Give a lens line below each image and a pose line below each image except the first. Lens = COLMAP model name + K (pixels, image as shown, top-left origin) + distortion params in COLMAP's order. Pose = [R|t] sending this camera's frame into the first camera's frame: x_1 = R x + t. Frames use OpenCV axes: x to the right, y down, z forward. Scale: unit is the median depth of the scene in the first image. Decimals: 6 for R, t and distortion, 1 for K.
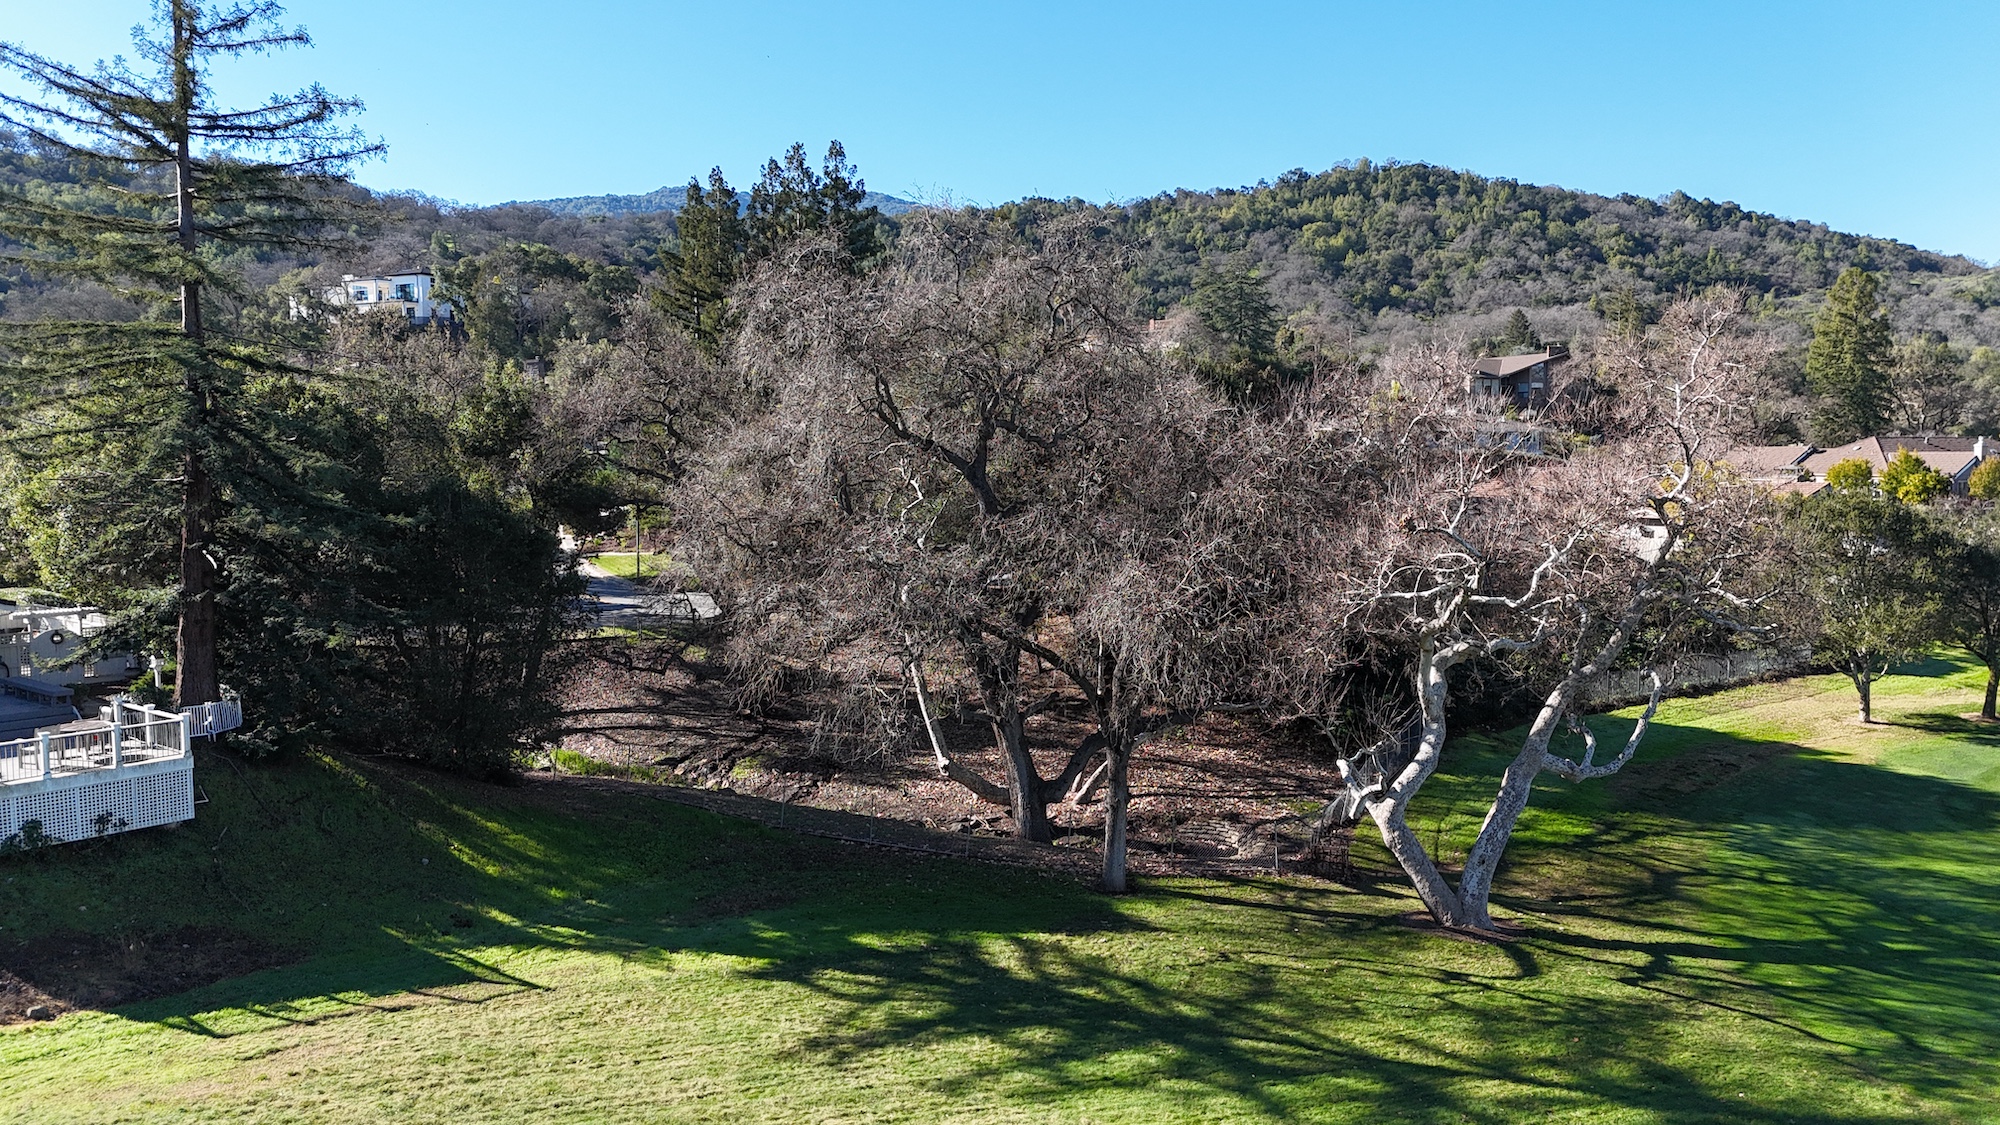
lens RADIAL K [[1490.5, 0, 994.5], [0, 1490.5, 558.9], [0, 0, 1]] dist [0.081573, -0.084142]
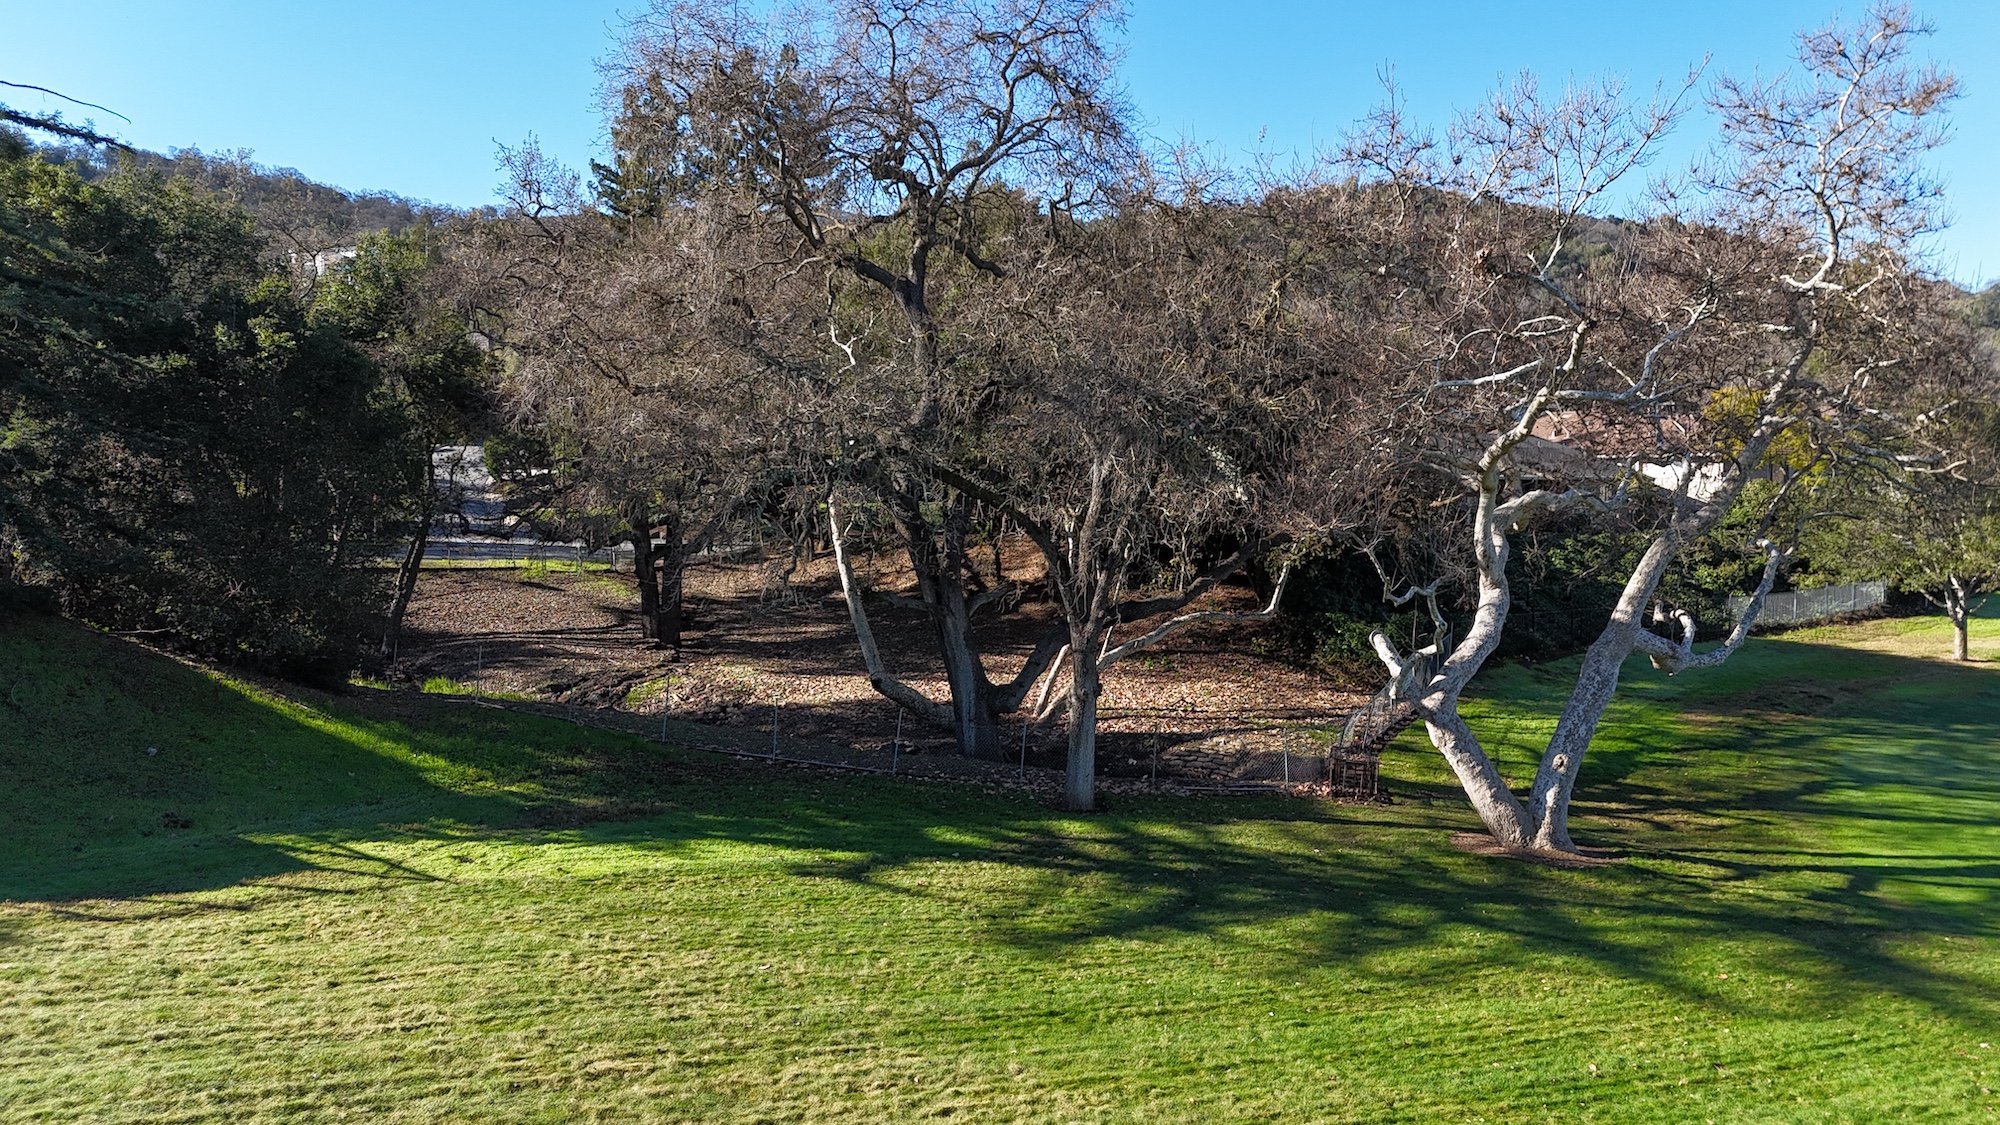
lens RADIAL K [[1490.5, 0, 996.4], [0, 1490.5, 564.1], [0, 0, 1]] dist [0.081573, -0.084142]
pose [[0.999912, 0.007263, 0.011099, 0.027029], [-0.007118, 0.999889, -0.013125, 0.103918], [-0.011193, 0.013045, 0.999852, 0.222087]]
